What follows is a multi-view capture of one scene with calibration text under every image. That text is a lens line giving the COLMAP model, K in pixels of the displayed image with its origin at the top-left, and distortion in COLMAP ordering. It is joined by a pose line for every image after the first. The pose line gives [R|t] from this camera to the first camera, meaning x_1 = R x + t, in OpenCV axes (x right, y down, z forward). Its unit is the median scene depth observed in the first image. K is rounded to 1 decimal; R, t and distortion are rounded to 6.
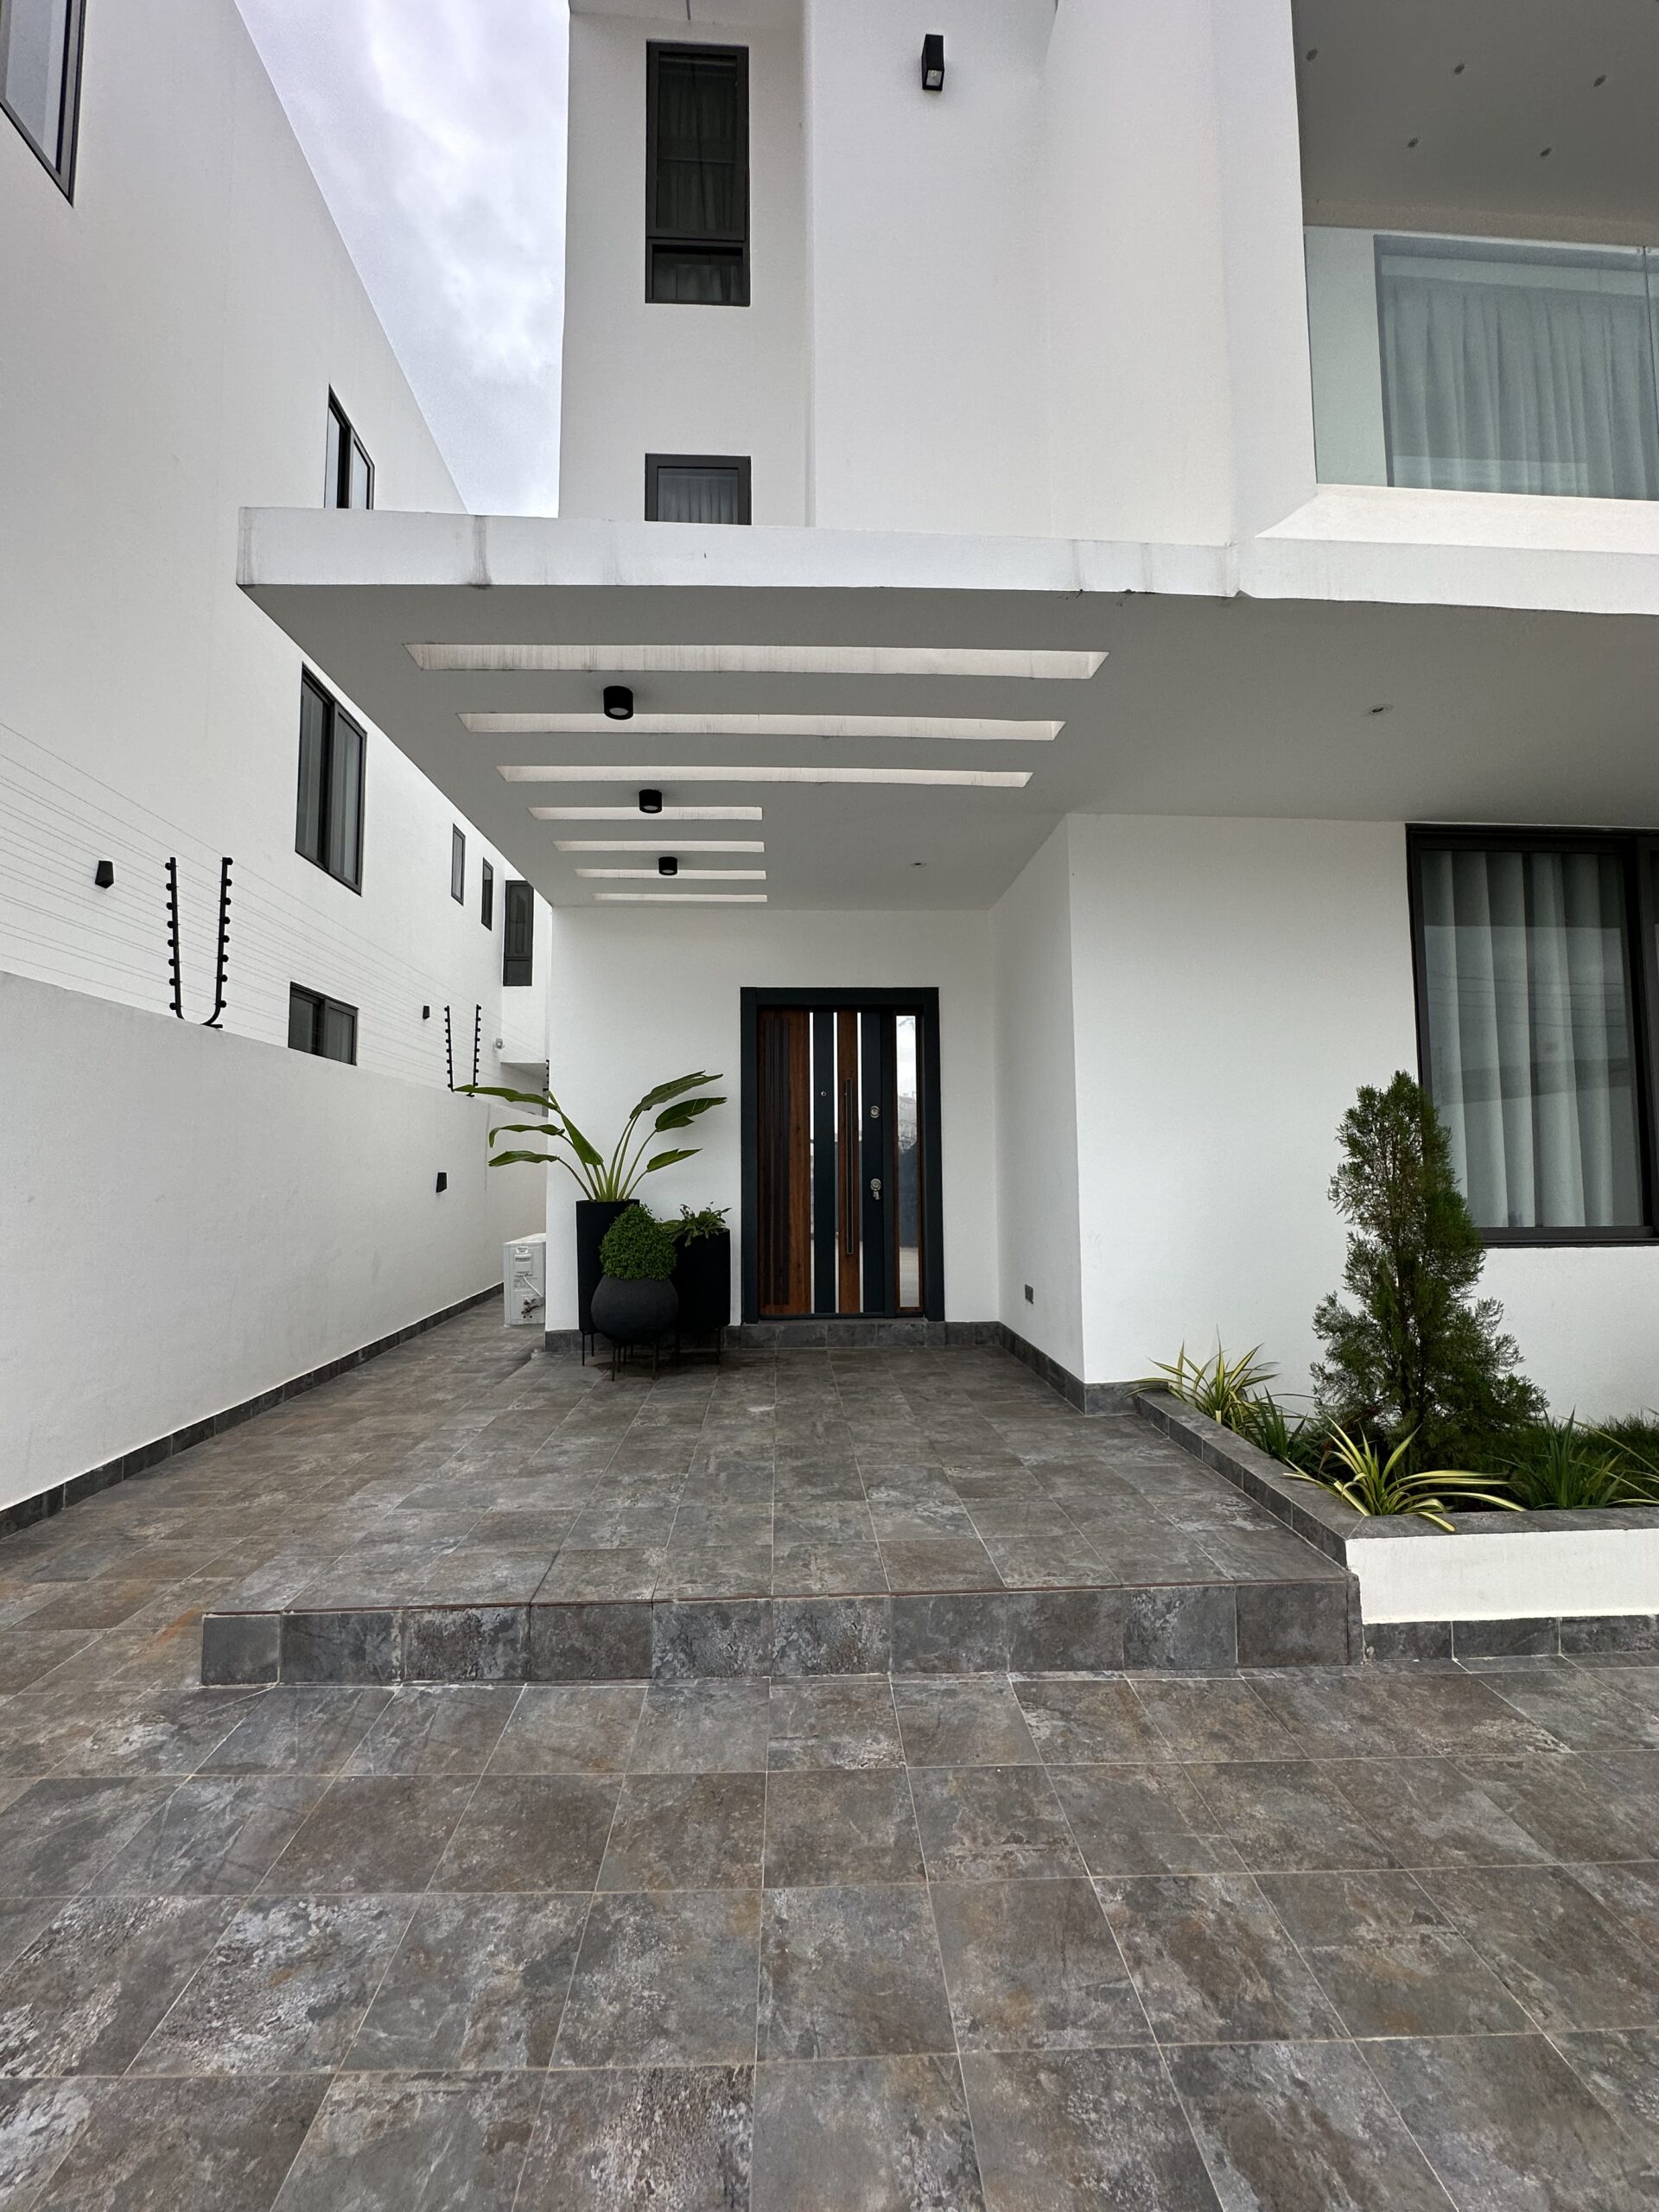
lens RADIAL K [[884.3, 0, 829.5], [0, 884.3, 1106.0], [0, 0, 1]] dist [-0.000232, -0.000248]
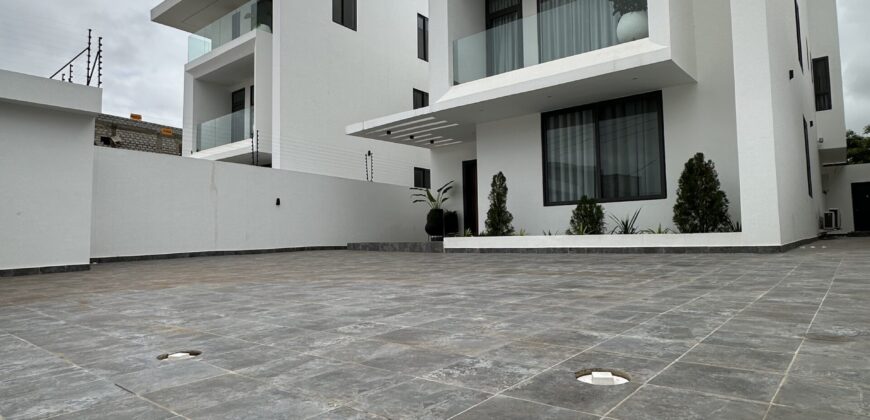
lens RADIAL K [[507.9, 0, 435.0], [0, 507.9, 210.0], [0, 0, 1]] dist [0.002454, 0.000456]
pose [[0.729535, -0.049318, -0.682163, 1.659490], [0.060769, 0.998126, -0.007173, 0.132835], [0.681238, -0.036221, 0.731165, -1.052091]]
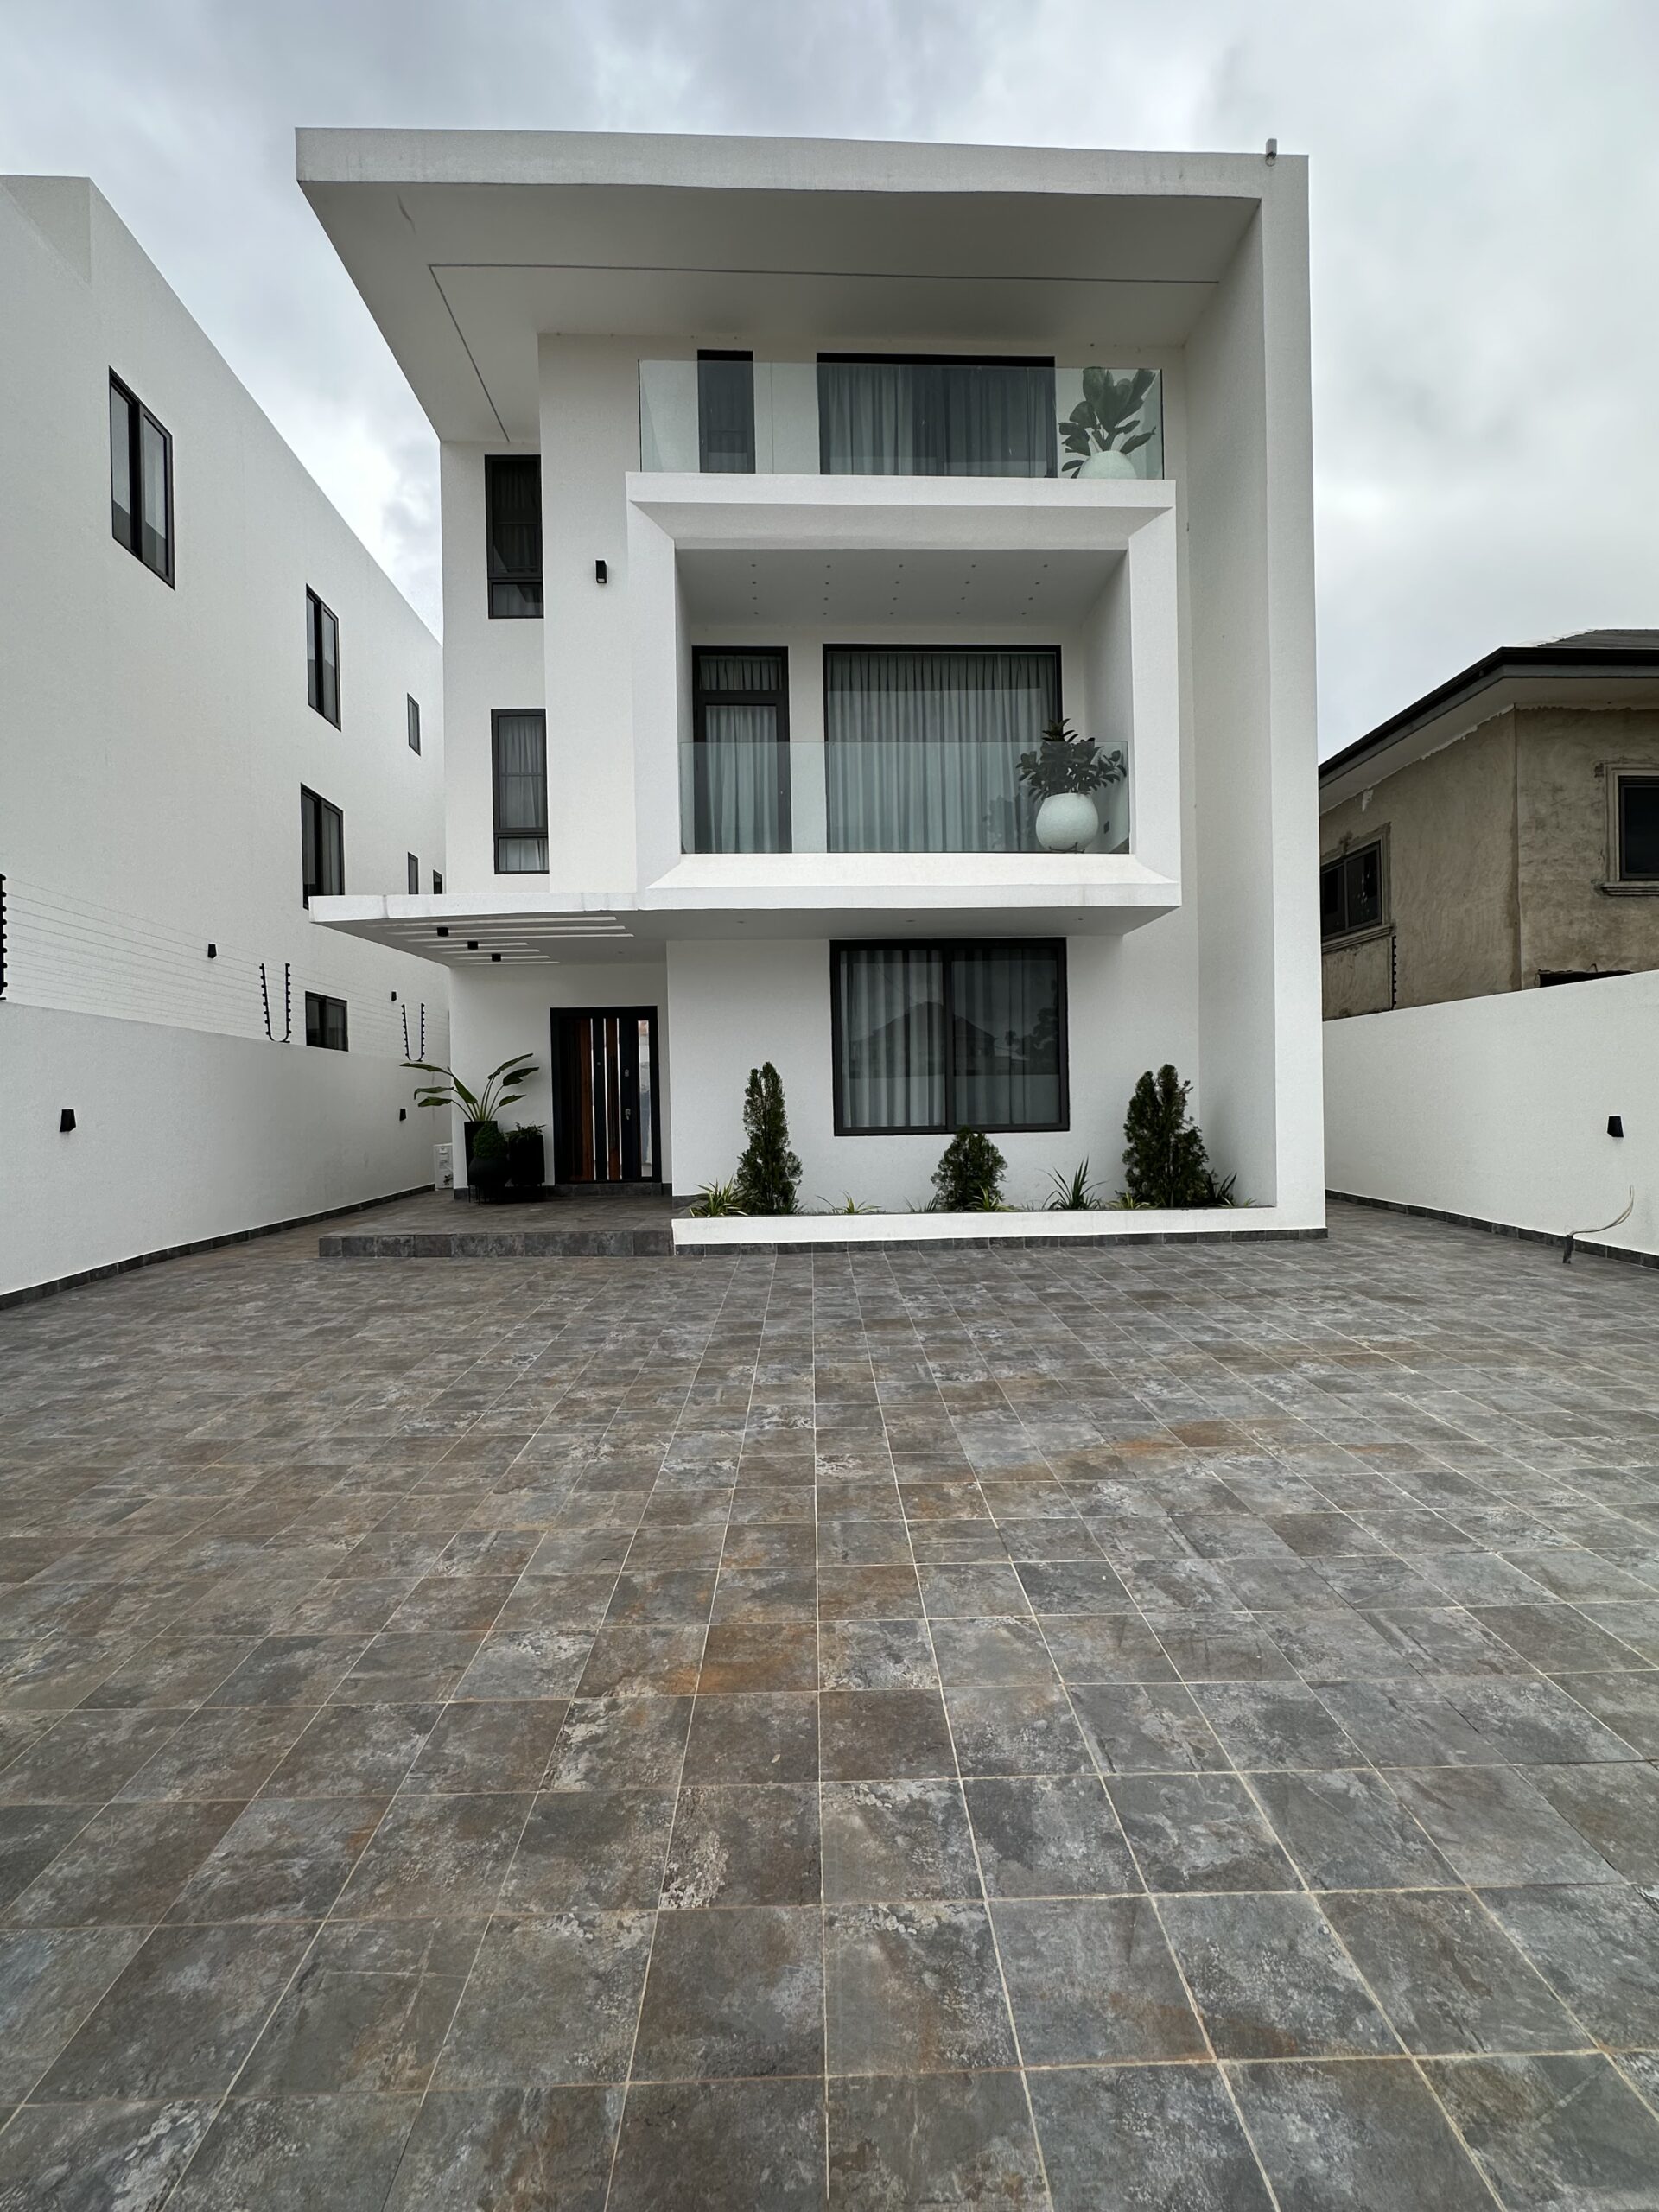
lens RADIAL K [[965.1, 0, 829.5], [0, 965.1, 1106.0], [0, 0, 1]] dist [0.001500, 0.000177]
pose [[0.999628, -0.011691, -0.024655, 0.584153], [0.013486, 0.997170, 0.073961, -0.075952], [0.023720, -0.074266, 0.996956, -1.130391]]
